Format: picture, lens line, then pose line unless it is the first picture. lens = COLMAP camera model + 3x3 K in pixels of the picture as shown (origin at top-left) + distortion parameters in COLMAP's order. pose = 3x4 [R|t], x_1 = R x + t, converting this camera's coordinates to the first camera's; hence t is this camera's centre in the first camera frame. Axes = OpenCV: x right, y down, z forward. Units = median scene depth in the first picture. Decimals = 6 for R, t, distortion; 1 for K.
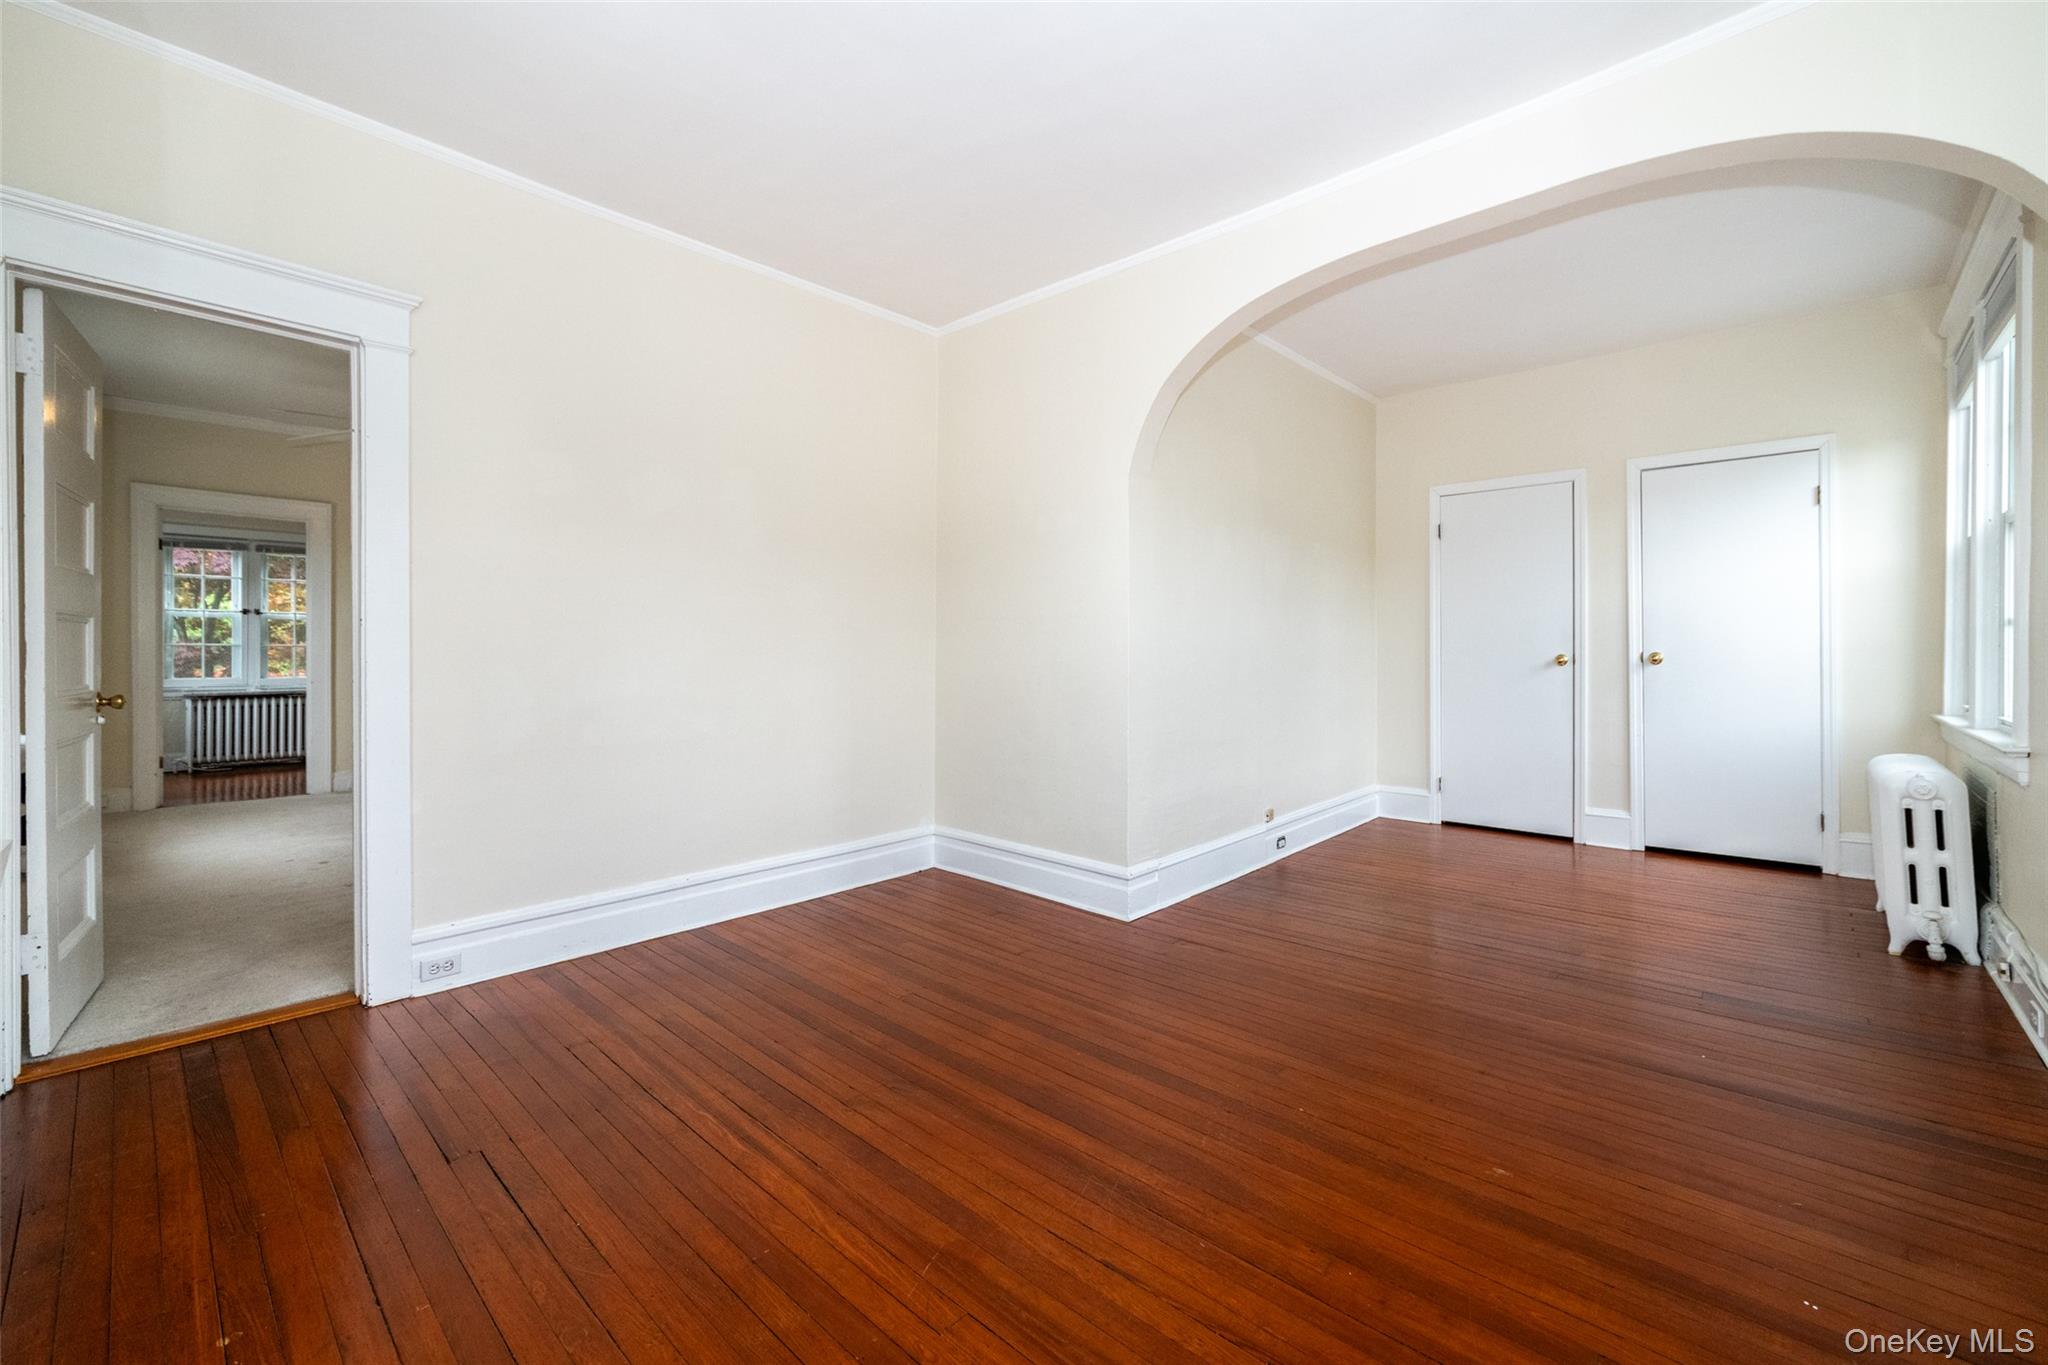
lens RADIAL K [[869.6, 0, 997.3], [0, 869.6, 670.5], [0, 0, 1]] dist [-0.000333, -0.000094]
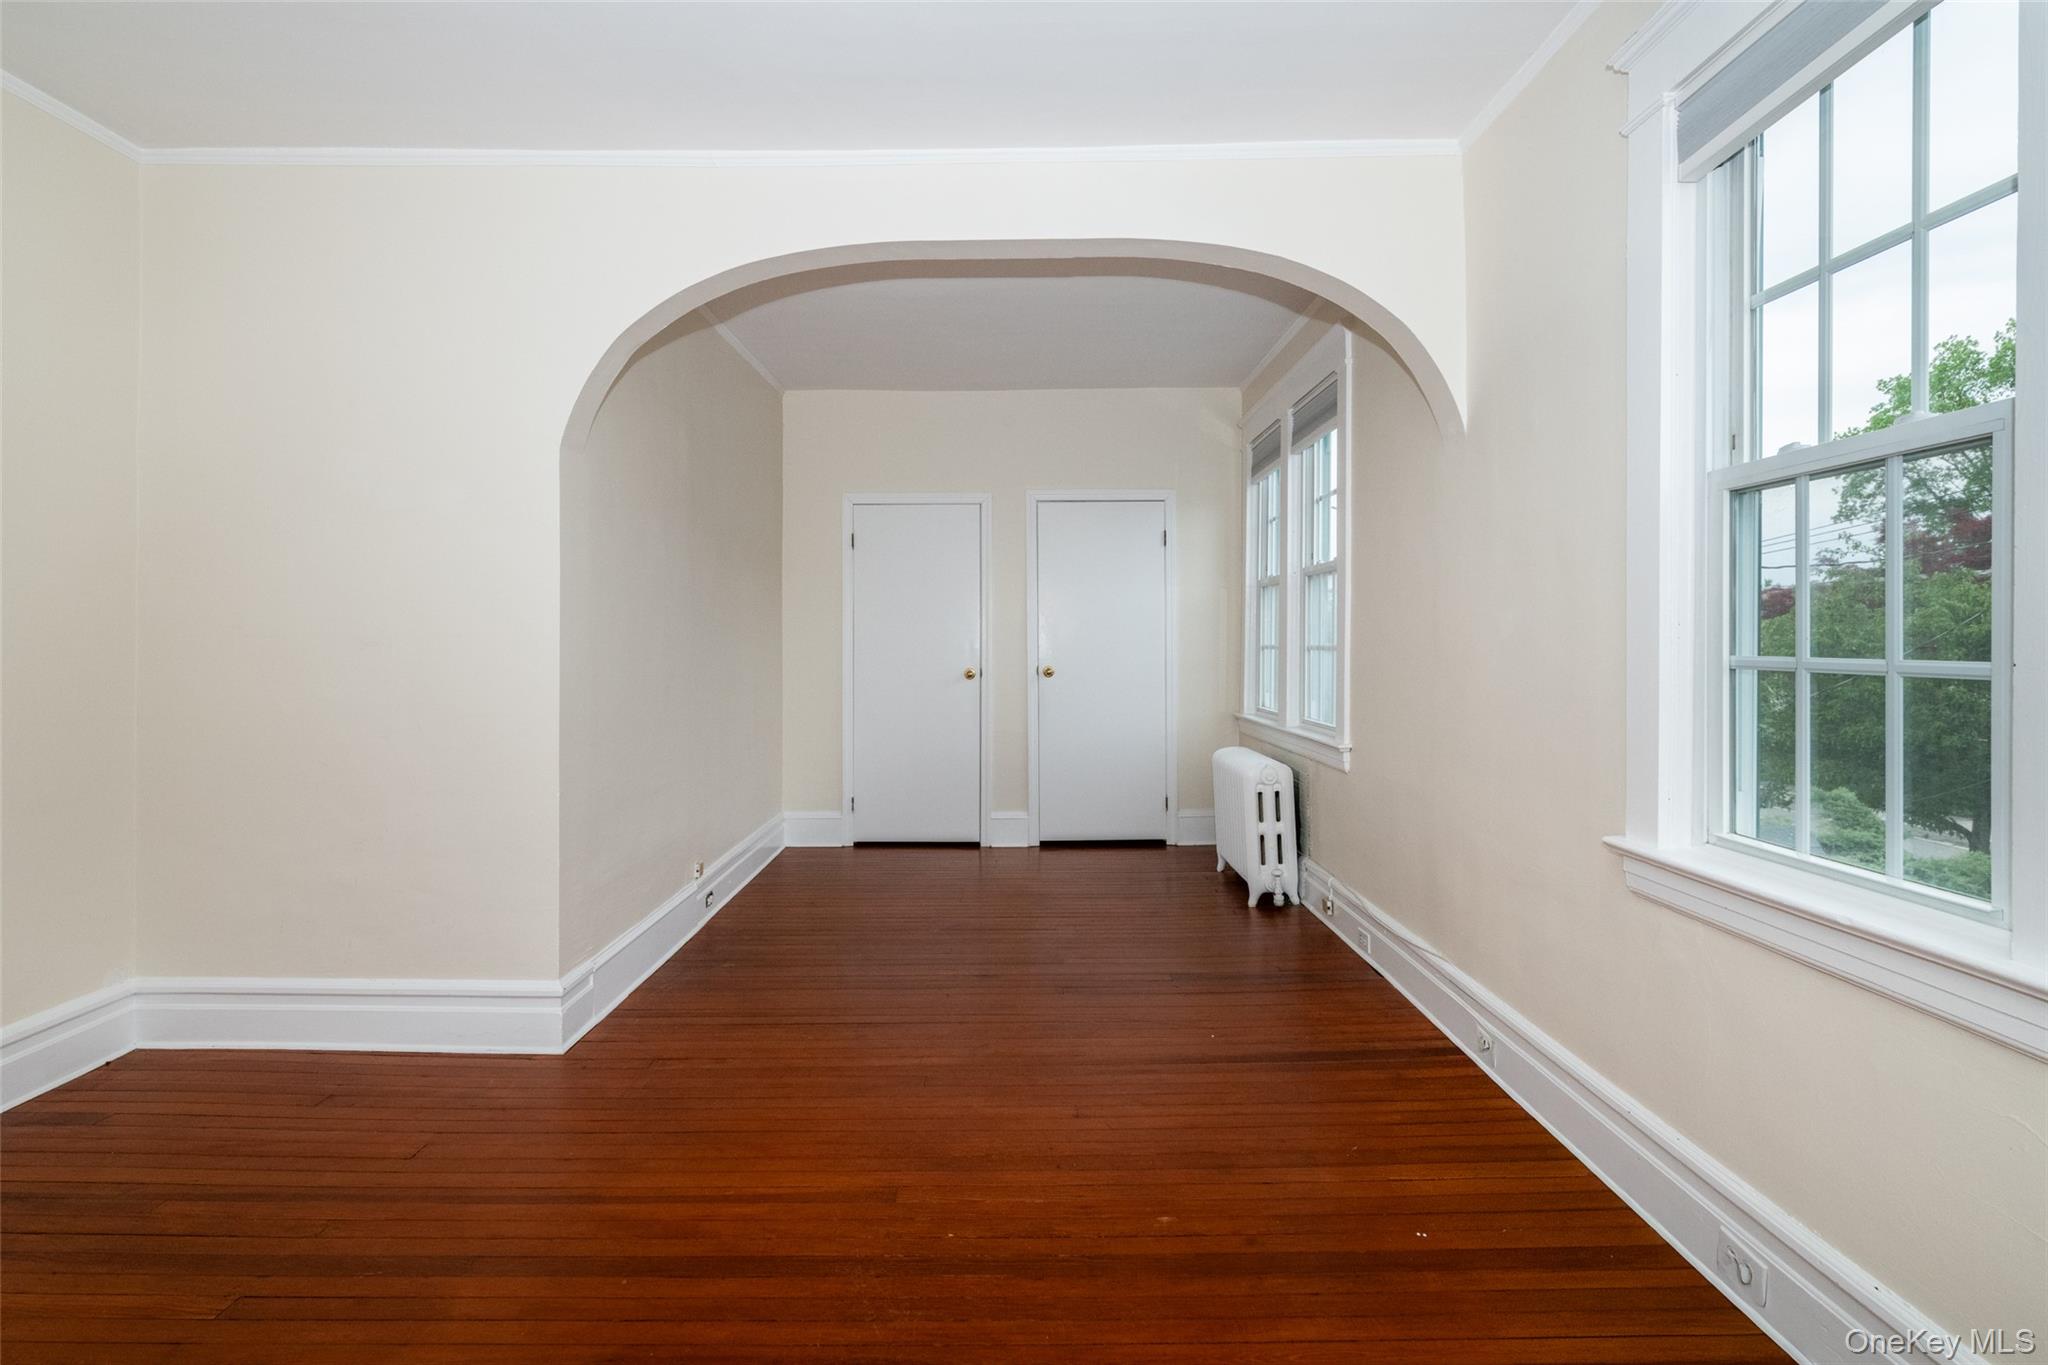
lens RADIAL K [[981.7, 0, 1017.5], [0, 981.7, 647.1], [0, 0, 1]] dist [-0.001107, -0.000568]
pose [[0.717625, -0.013782, 0.696294, -0.166232], [0.028941, 0.999531, -0.010043, -0.039033], [-0.695829, 0.027358, 0.717687, 0.150671]]
